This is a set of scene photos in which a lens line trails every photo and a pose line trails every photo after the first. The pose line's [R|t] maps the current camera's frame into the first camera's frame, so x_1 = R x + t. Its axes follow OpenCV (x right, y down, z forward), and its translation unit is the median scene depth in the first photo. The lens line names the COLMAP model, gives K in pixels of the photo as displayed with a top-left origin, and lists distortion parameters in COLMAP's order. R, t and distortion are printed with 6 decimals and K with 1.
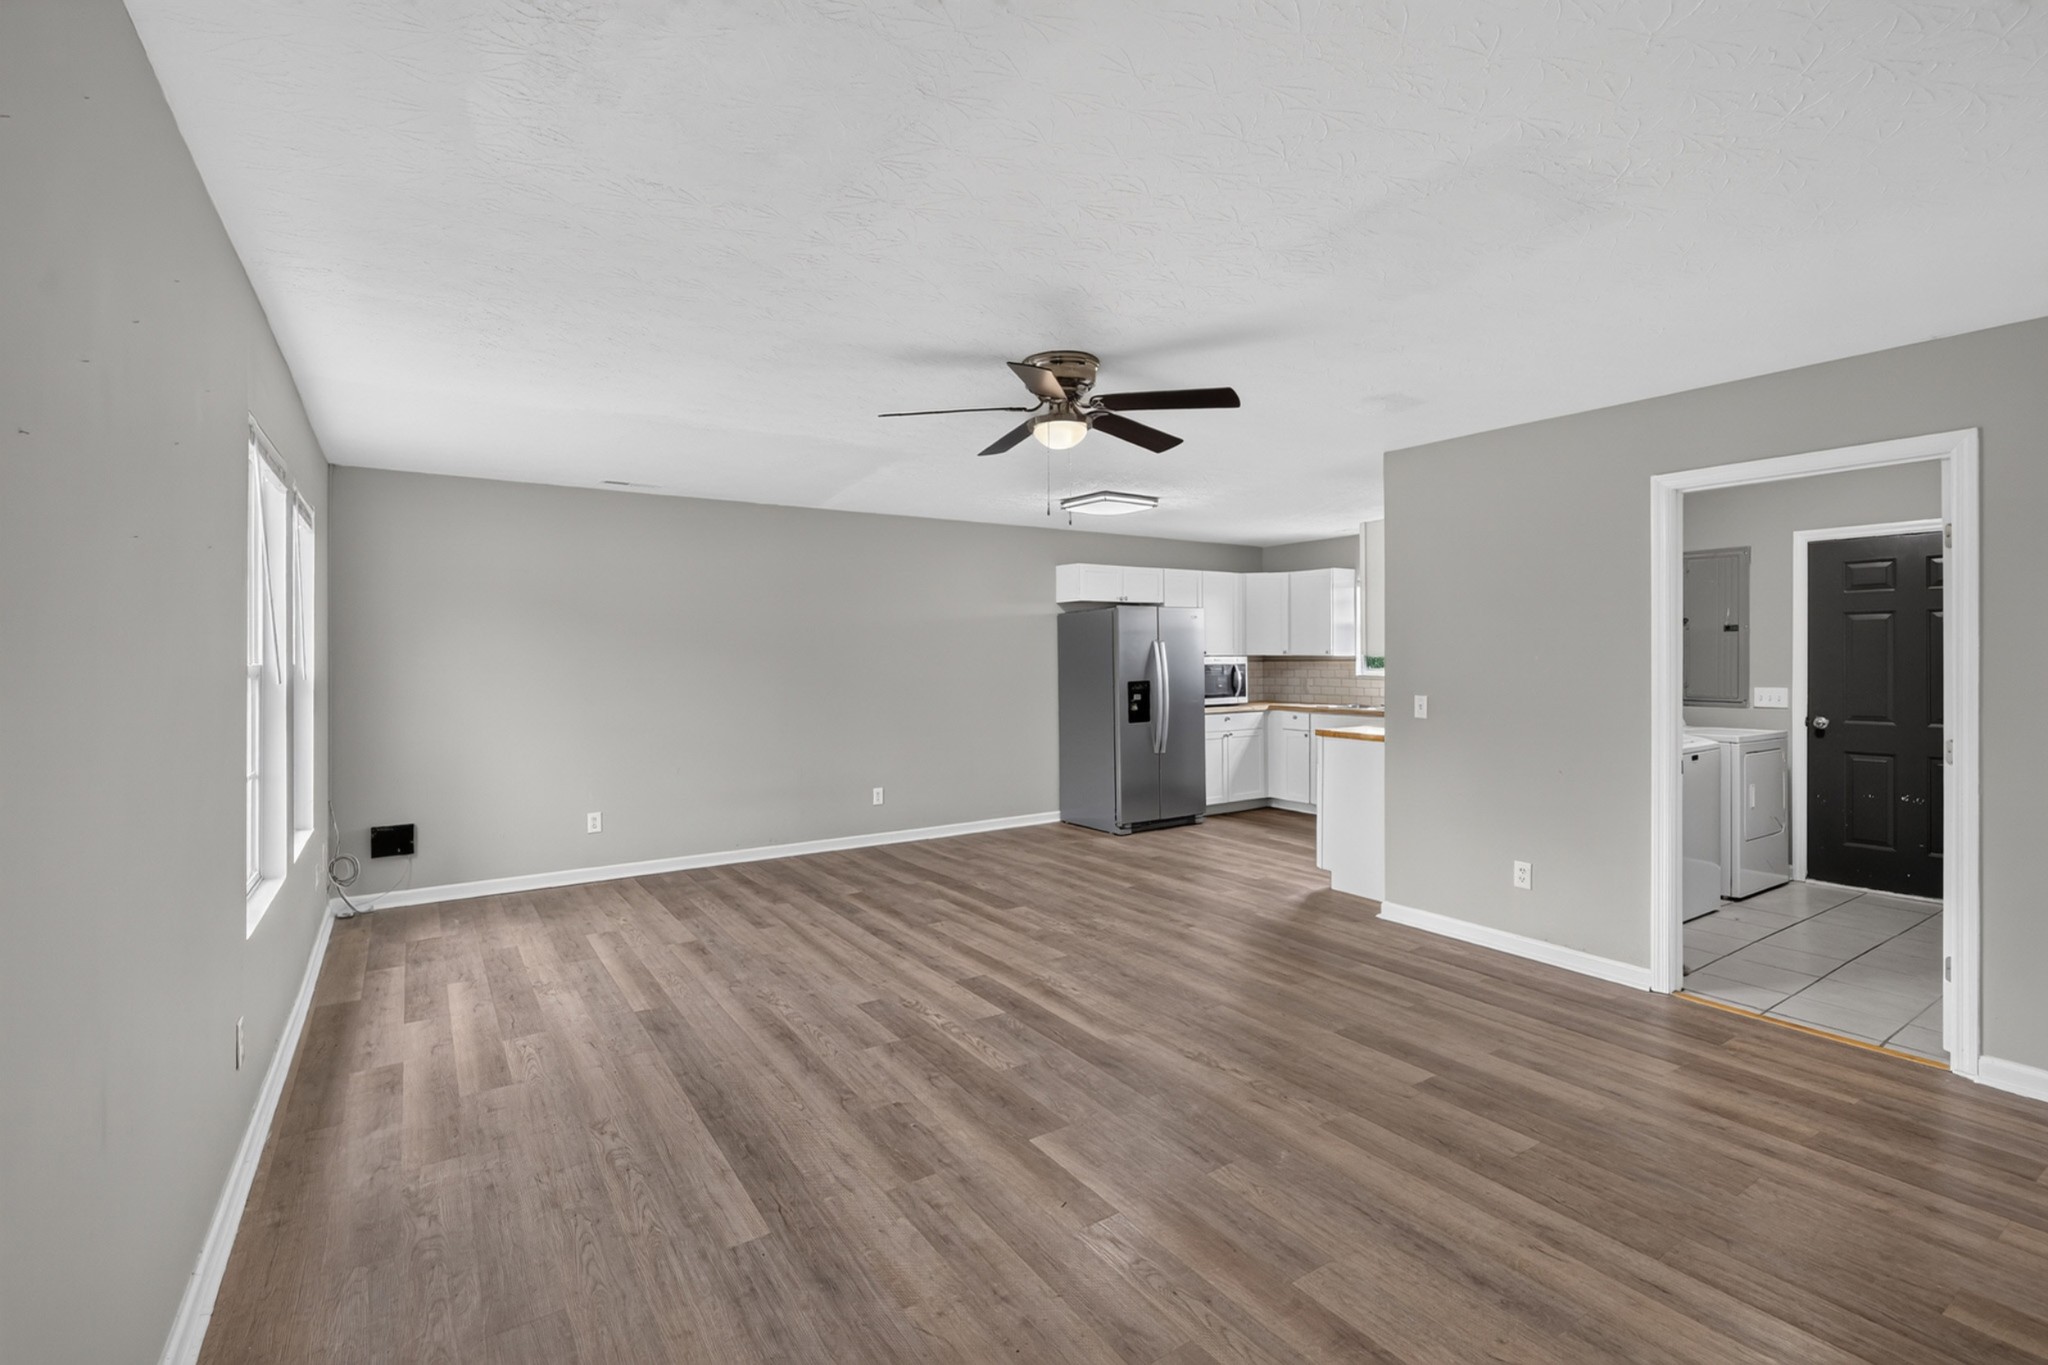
lens RADIAL K [[913.0, 0, 1021.3], [0, 913.0, 655.2], [0, 0, 1]] dist [0.004029, -0.001366]
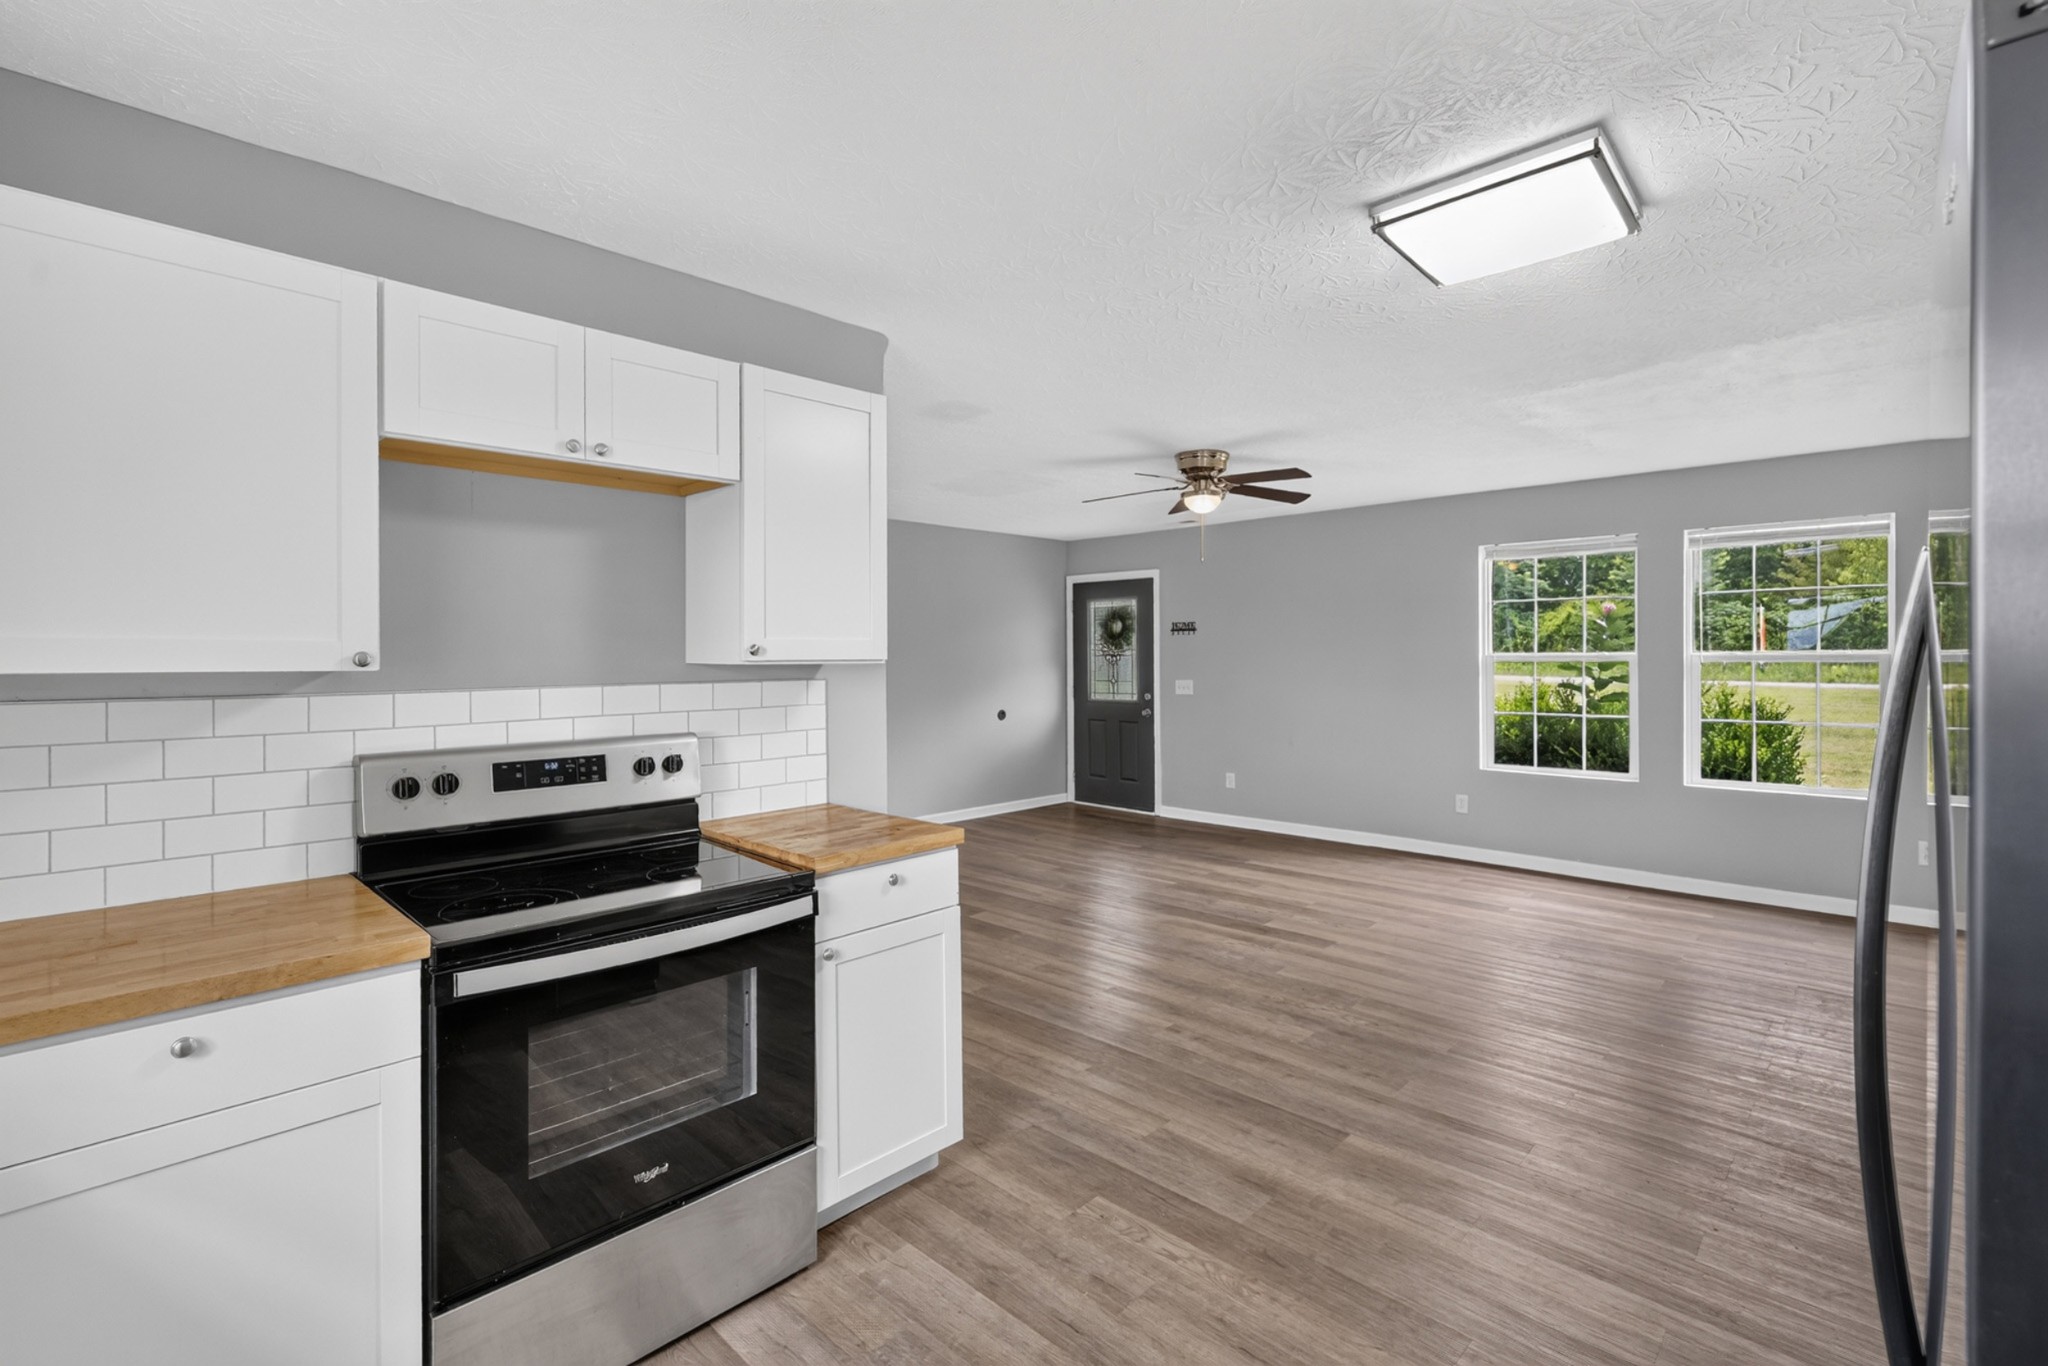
lens RADIAL K [[913.0, 0, 1016.7], [0, 913.0, 659.2], [0, 0, 1]] dist [0.004029, -0.001366]
pose [[-0.978980, 0.012610, -0.203565, 0.497504], [0.011717, 0.999916, 0.005594, -0.001771], [0.203618, 0.003091, -0.979045, 1.863253]]
